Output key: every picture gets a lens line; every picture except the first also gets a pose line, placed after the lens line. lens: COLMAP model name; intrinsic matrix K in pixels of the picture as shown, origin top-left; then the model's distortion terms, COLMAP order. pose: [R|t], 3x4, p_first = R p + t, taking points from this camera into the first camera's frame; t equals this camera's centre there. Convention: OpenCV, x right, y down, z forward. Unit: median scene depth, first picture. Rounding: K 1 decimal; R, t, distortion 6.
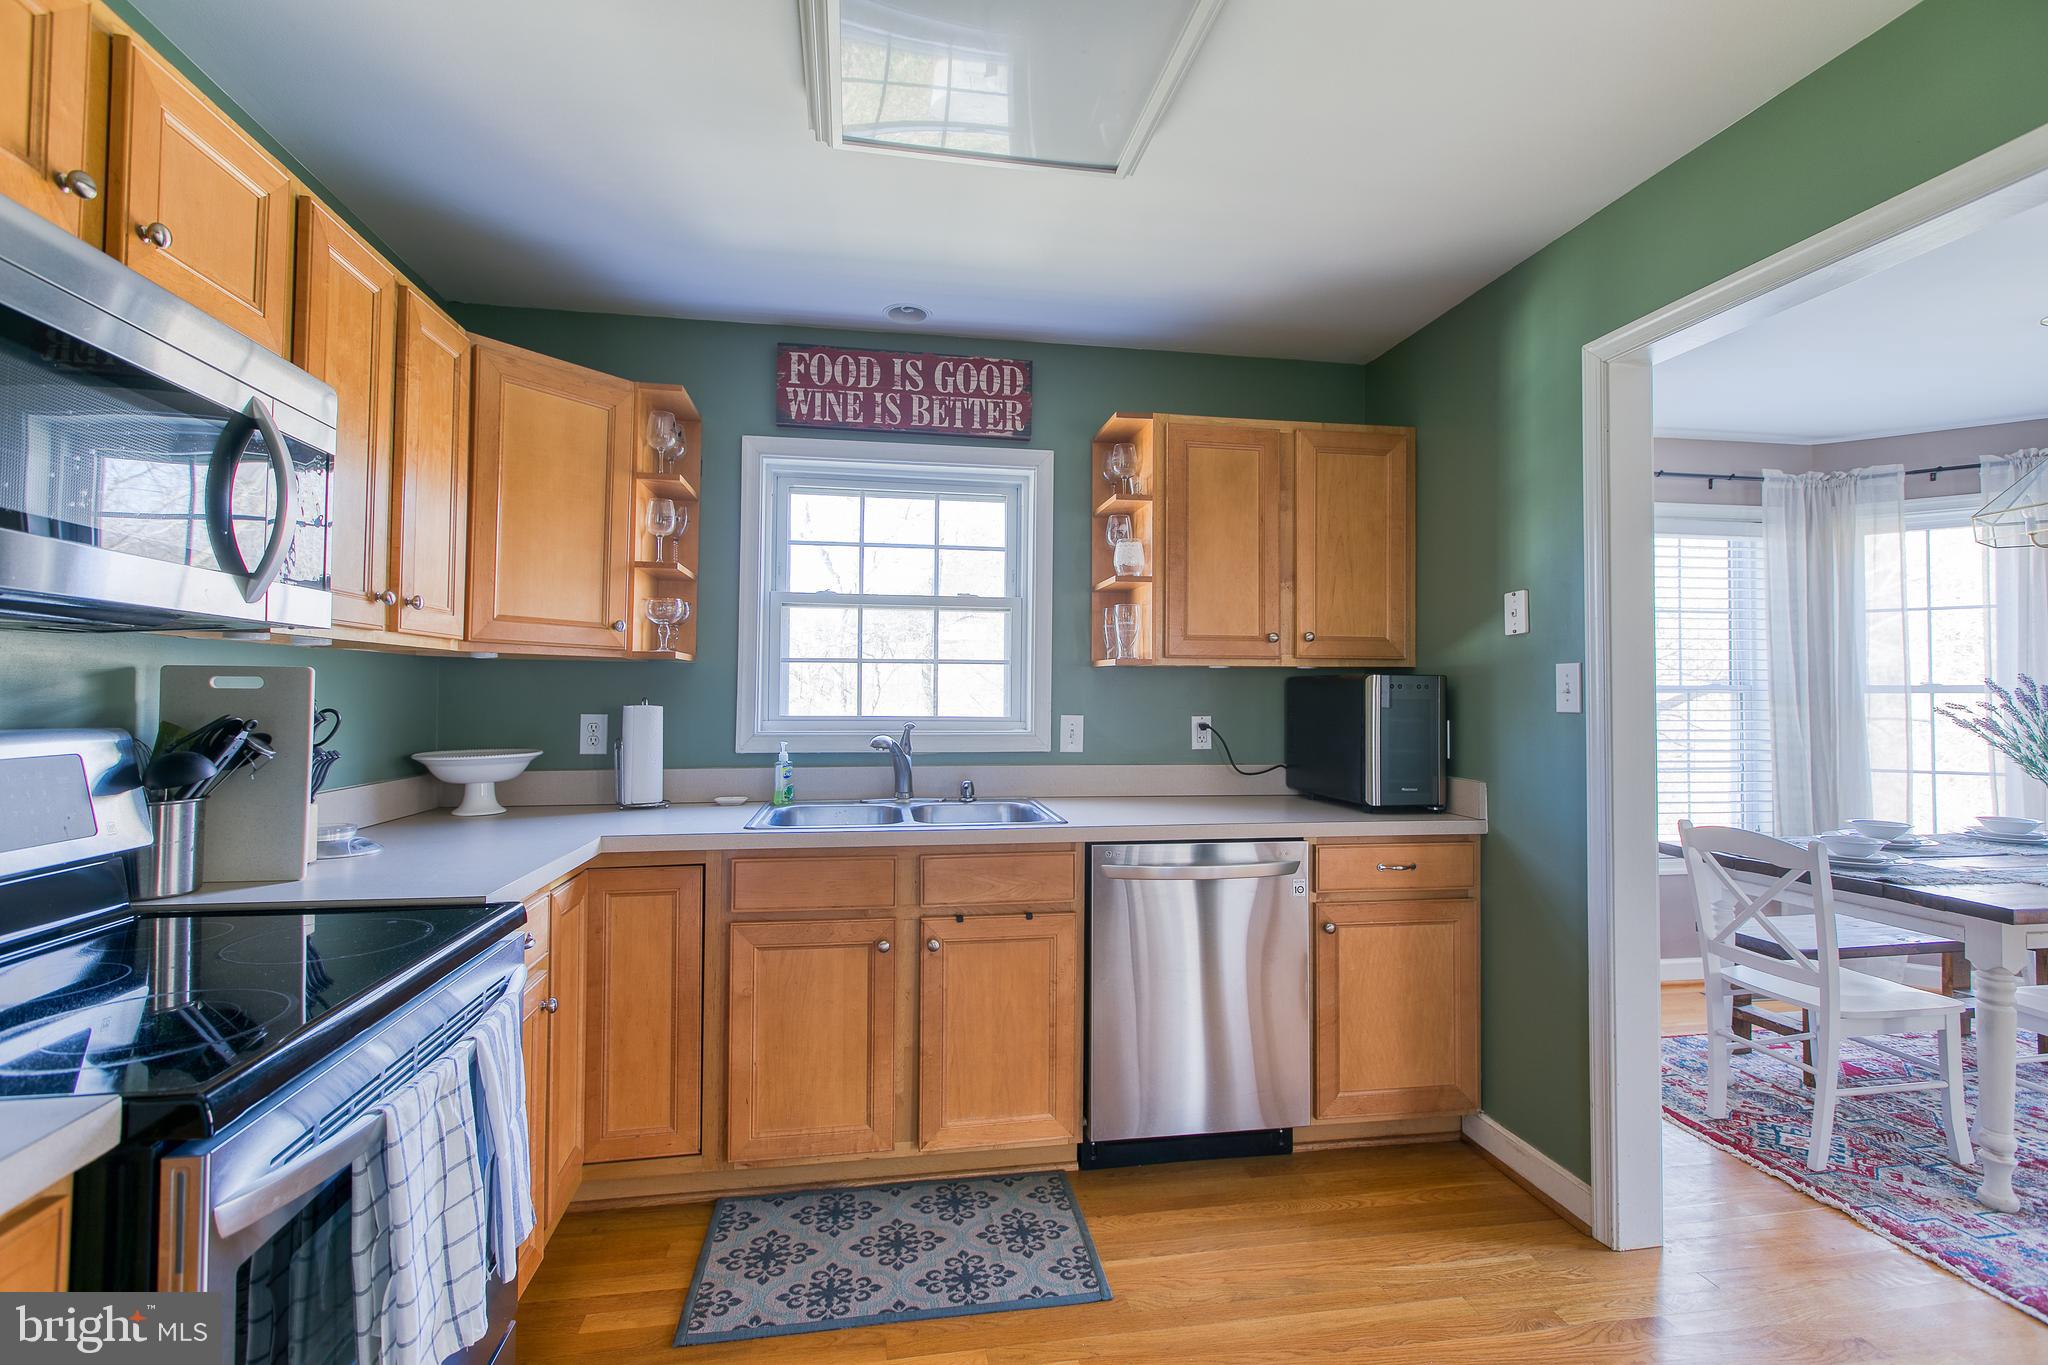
lens RADIAL K [[919.7, 0, 1005.5], [0, 919.7, 678.4], [0, 0, 1]] dist [0.002254, -0.002486]
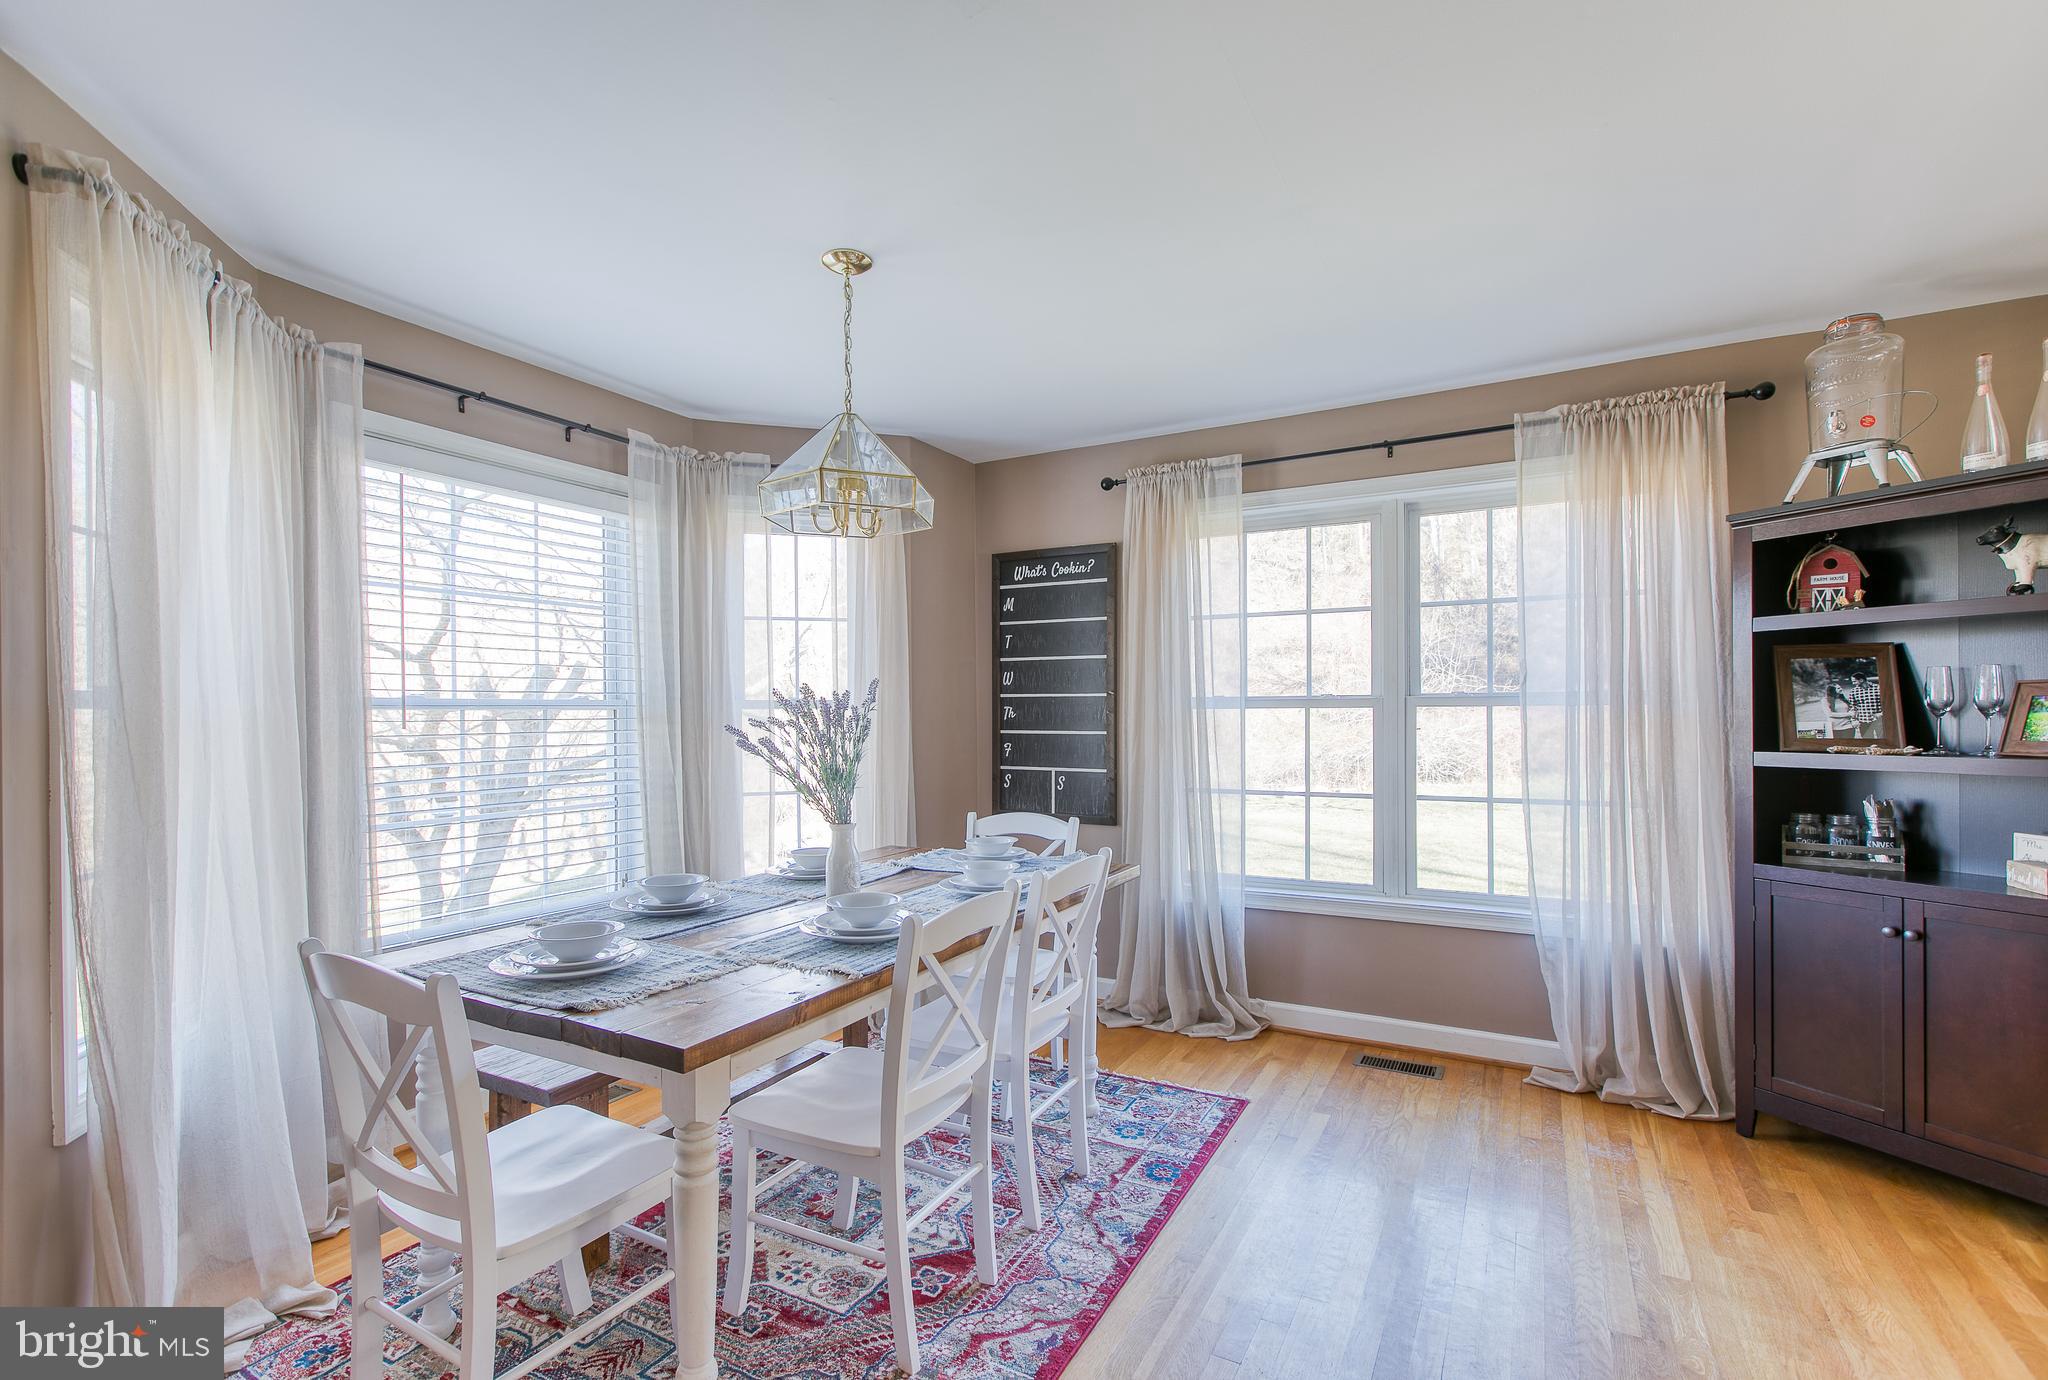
lens RADIAL K [[919.7, 0, 998.0], [0, 919.7, 721.2], [0, 0, 1]] dist [0.002254, -0.002486]
pose [[0.638945, -0.012038, 0.769158, 0.574088], [-0.010048, 0.999662, 0.023992, 0.005426], [-0.769187, -0.023058, 0.638608, 0.332035]]
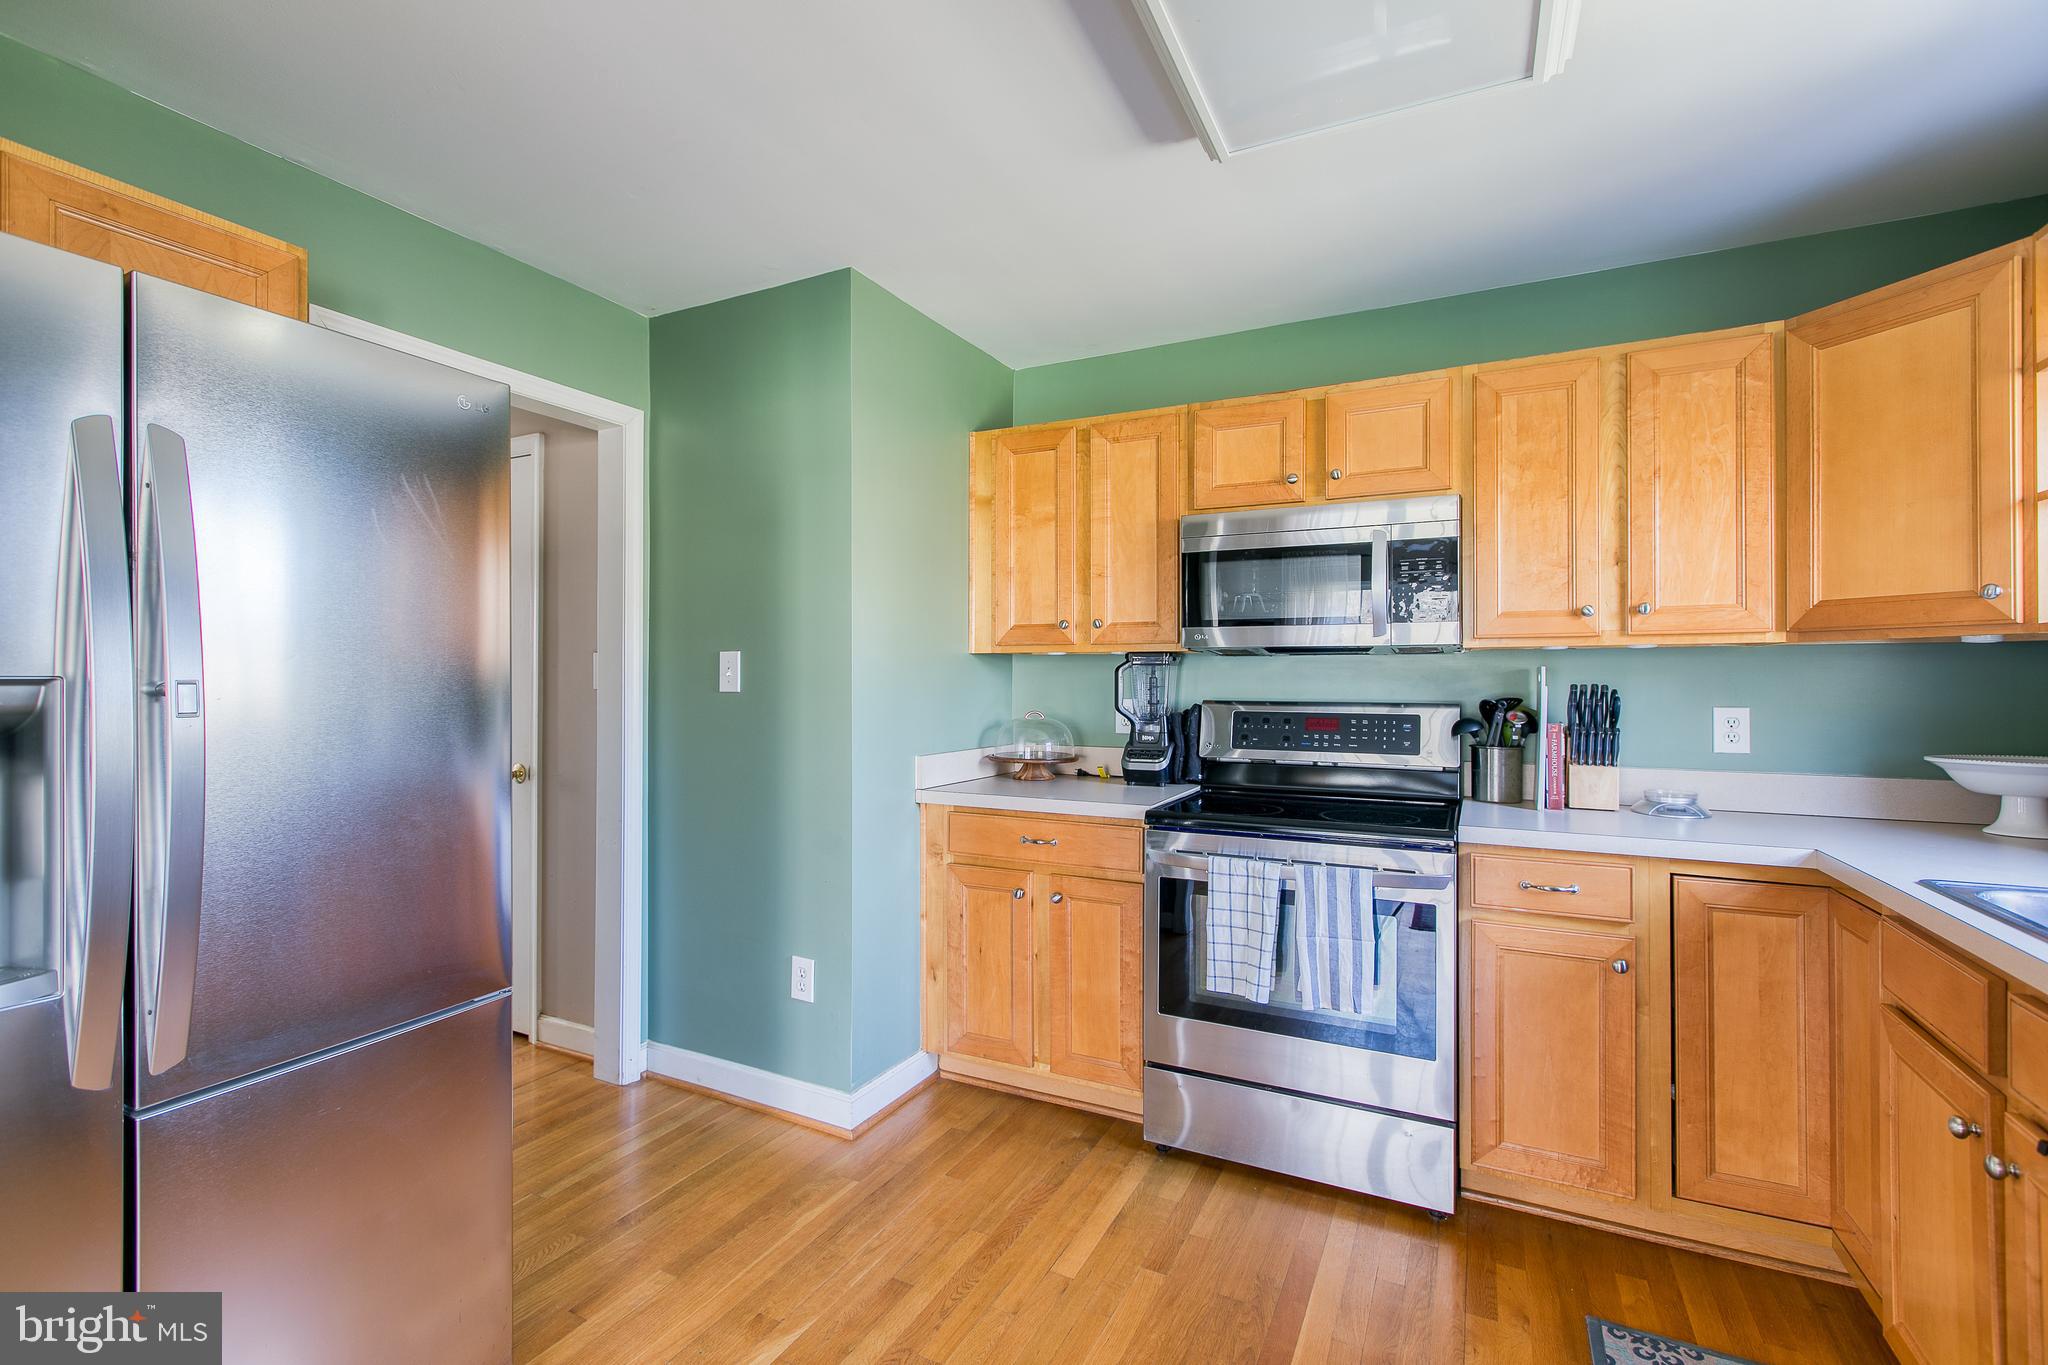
lens RADIAL K [[919.7, 0, 987.9], [0, 919.7, 670.5], [0, 0, 1]] dist [0.002254, -0.002486]
pose [[-0.609121, -0.014931, -0.792937, 0.544120], [0.011350, 0.999556, -0.027540, 0.013795], [0.792996, -0.025776, -0.608681, 0.687662]]
